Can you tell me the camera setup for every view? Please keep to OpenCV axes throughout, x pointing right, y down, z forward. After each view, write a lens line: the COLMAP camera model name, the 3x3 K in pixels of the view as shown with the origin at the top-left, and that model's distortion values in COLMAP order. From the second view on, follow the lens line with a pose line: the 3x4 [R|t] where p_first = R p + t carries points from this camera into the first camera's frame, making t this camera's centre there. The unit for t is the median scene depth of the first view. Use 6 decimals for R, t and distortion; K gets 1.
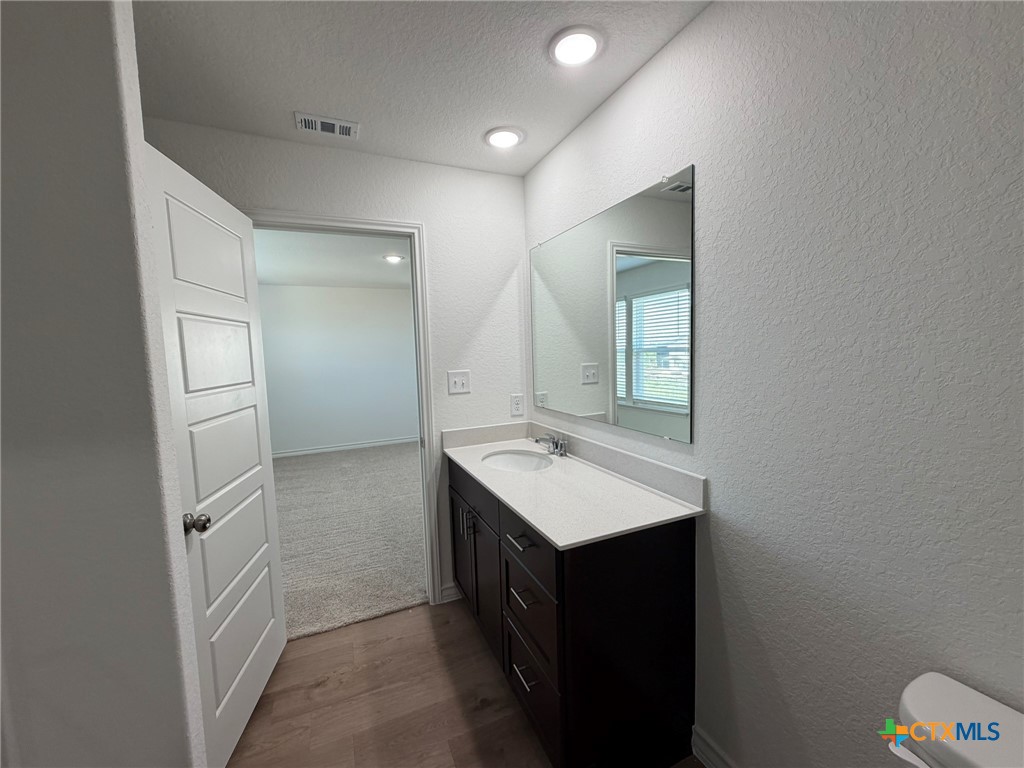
lens RADIAL K [[404.9, 0, 511.9], [0, 404.9, 383.2], [0, 0, 1]] dist [-0.008068, 0.002492]
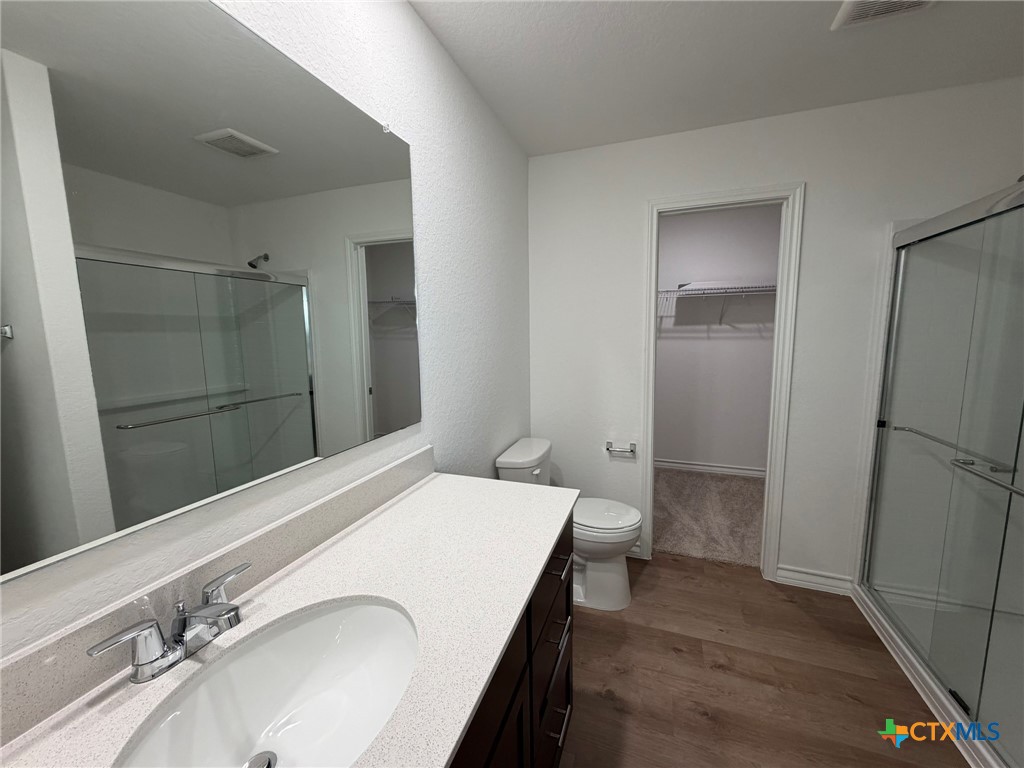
lens RADIAL K [[404.9, 0, 512.2], [0, 404.9, 382.0], [0, 0, 1]] dist [-0.008068, 0.002492]
pose [[-0.717167, -0.048887, 0.695184, -0.439812], [0.092147, 0.982126, 0.164126, -0.096644], [-0.690782, 0.181765, -0.699844, 1.544070]]
